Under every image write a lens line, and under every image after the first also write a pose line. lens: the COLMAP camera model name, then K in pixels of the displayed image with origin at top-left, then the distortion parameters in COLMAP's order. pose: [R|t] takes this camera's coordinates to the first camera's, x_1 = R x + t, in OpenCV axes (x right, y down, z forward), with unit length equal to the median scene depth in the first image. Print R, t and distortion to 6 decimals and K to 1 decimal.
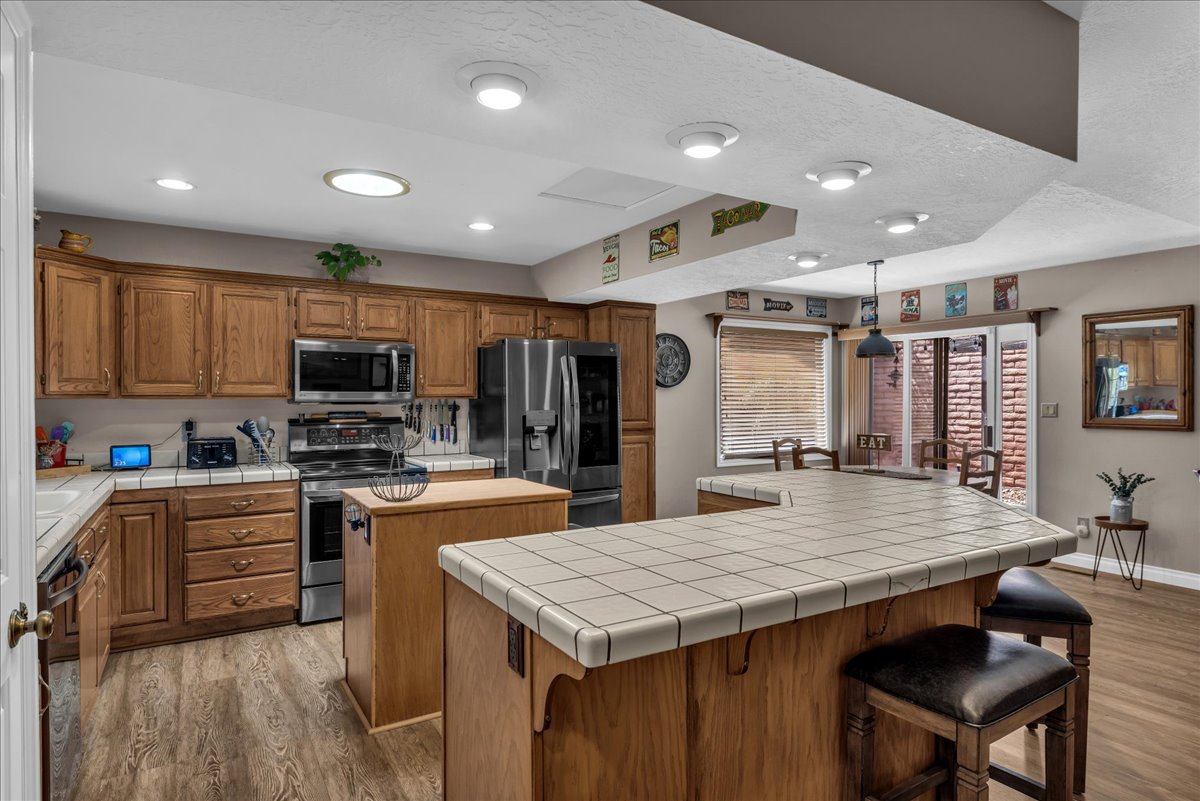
lens RADIAL K [[666.7, 0, 595.7], [0, 666.7, 401.8], [0, 0, 1]] dist [-0.013480, -0.000569]
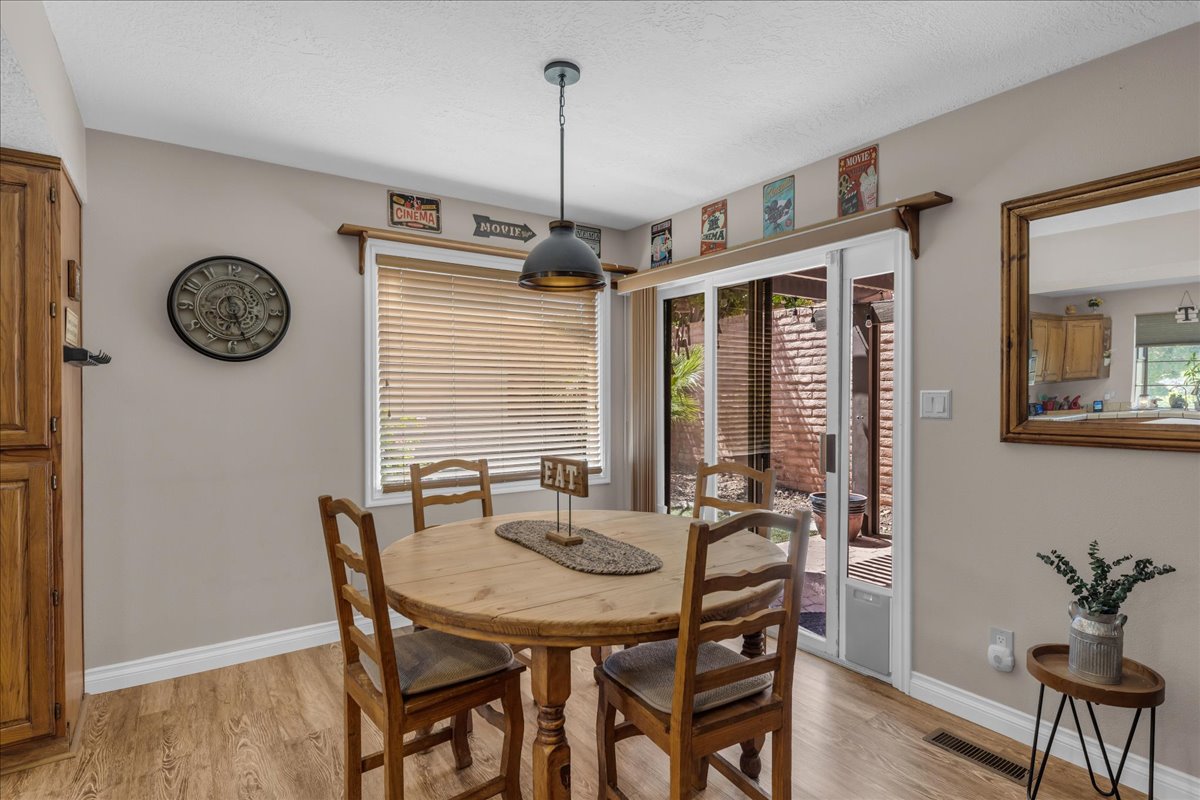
lens RADIAL K [[616.4, 0, 603.6], [0, 616.4, 399.7], [0, 0, 1]] dist [-0.005150, 0.000794]
pose [[0.995756, 0.003224, 0.091976, 0.351380], [-0.002908, 0.999989, -0.003567, 0.009774], [-0.091987, 0.003285, 0.995755, 0.501649]]
